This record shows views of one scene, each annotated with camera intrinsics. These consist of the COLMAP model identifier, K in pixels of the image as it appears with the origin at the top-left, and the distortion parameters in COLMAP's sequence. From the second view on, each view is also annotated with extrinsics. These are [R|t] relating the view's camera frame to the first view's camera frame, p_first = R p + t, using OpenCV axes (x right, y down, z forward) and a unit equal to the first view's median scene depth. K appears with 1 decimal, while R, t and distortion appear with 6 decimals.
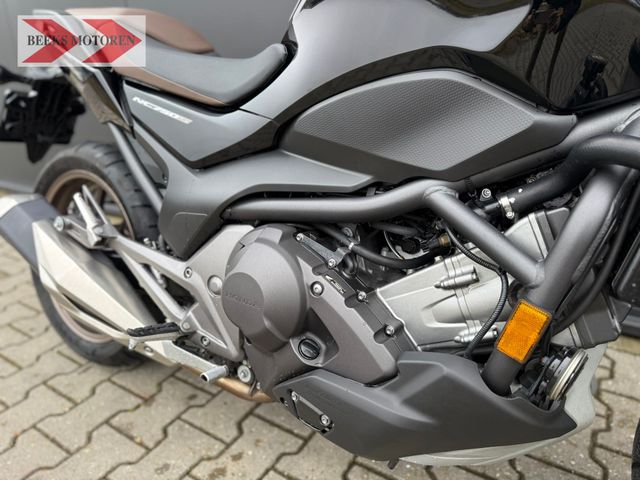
lens RADIAL K [[450.9, 0, 320.0], [0, 450.9, 240.0], [0, 0, 1]] dist [0.054588, -0.085171]
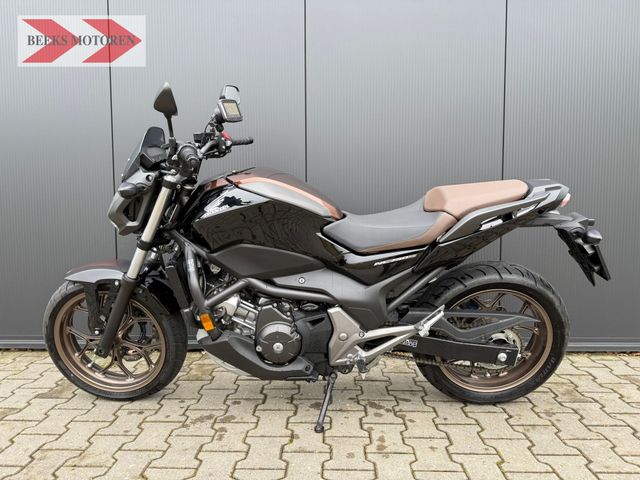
lens RADIAL K [[450.9, 0, 320.0], [0, 450.9, 240.0], [0, 0, 1]] dist [0.054588, -0.085171]
pose [[0.856659, -0.022014, 0.515413, -1.409289], [0.176312, 0.951422, -0.252409, 0.196732], [-0.484819, 0.307102, 0.818925, -0.535518]]
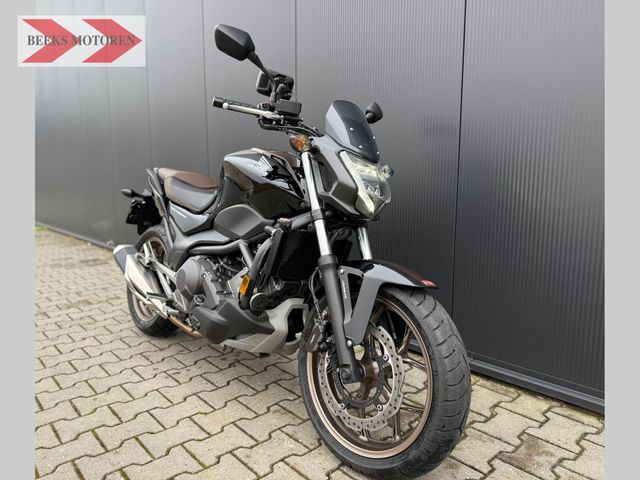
lens RADIAL K [[450.9, 0, 320.0], [0, 450.9, 240.0], [0, 0, 1]] dist [0.054588, -0.085171]
pose [[0.967474, 0.062393, -0.245155, 1.051260], [-0.116593, 0.970017, -0.213246, 0.313728], [0.224499, 0.234893, 0.945741, -1.189364]]
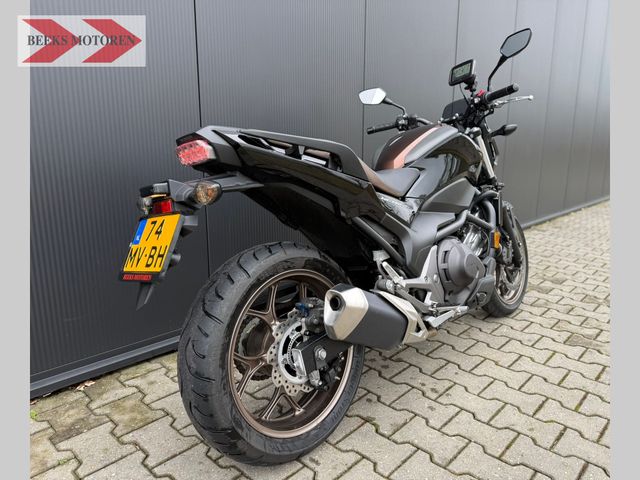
lens RADIAL K [[443.4, 0, 342.8], [0, 443.4, 229.6], [0, 0, 1]] dist [0.048829, -0.073032]
pose [[0.156132, -0.159245, 0.974815, -2.130251], [0.346620, 0.932988, 0.096895, -0.416736], [-0.924920, 0.322762, 0.200867, 0.875688]]
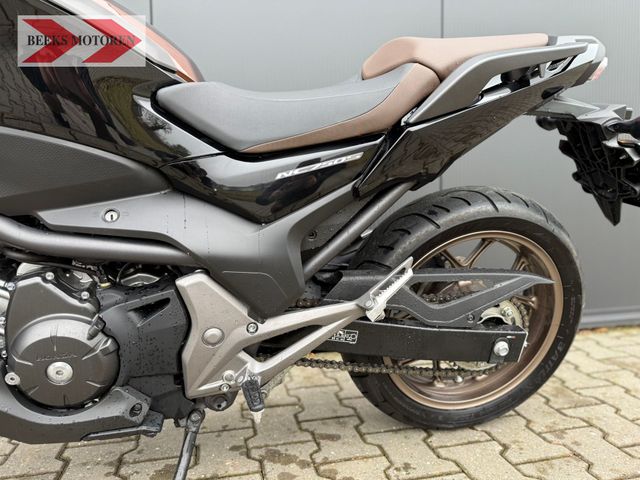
lens RADIAL K [[450.9, 0, 320.0], [0, 450.9, 240.0], [0, 0, 1]] dist [0.054588, -0.085171]
pose [[0.702905, -0.043647, 0.709944, -0.811504], [0.259068, 0.945266, -0.198385, 0.174209], [-0.662427, 0.323369, 0.675739, 0.321864]]
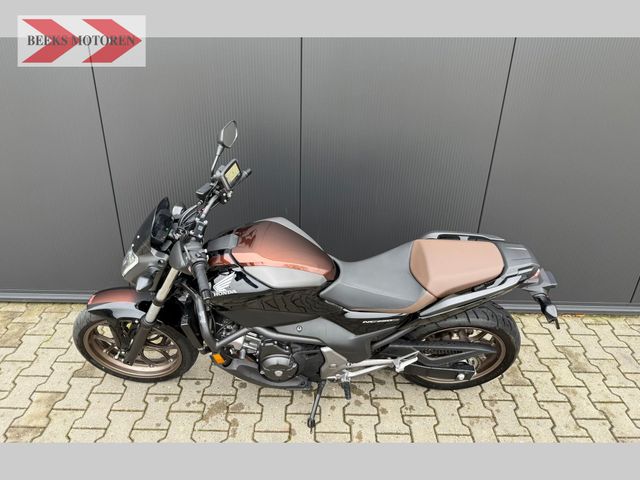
lens RADIAL K [[452.8, 0, 319.5], [0, 452.8, 206.4], [0, 0, 1]] dist [-0.001805, -0.002118]
pose [[0.840895, -0.186585, 0.508017, -1.421666], [0.157096, 0.982426, 0.100794, -0.956838], [-0.517896, -0.004950, 0.855429, -0.825463]]
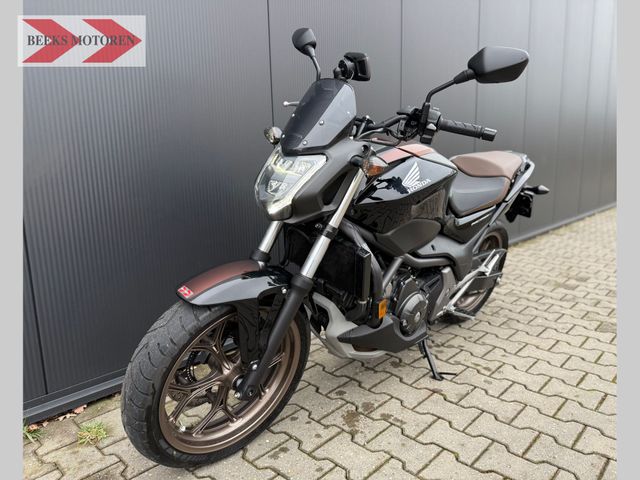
lens RADIAL K [[438.8, 0, 336.0], [0, 438.8, 240.1], [0, 0, 1]] dist [0.050231, -0.071531]
pose [[0.180612, -0.155424, 0.971197, -2.492929], [0.375901, 0.923382, 0.077867, -0.497958], [-0.908888, 0.351010, 0.225198, 1.089649]]
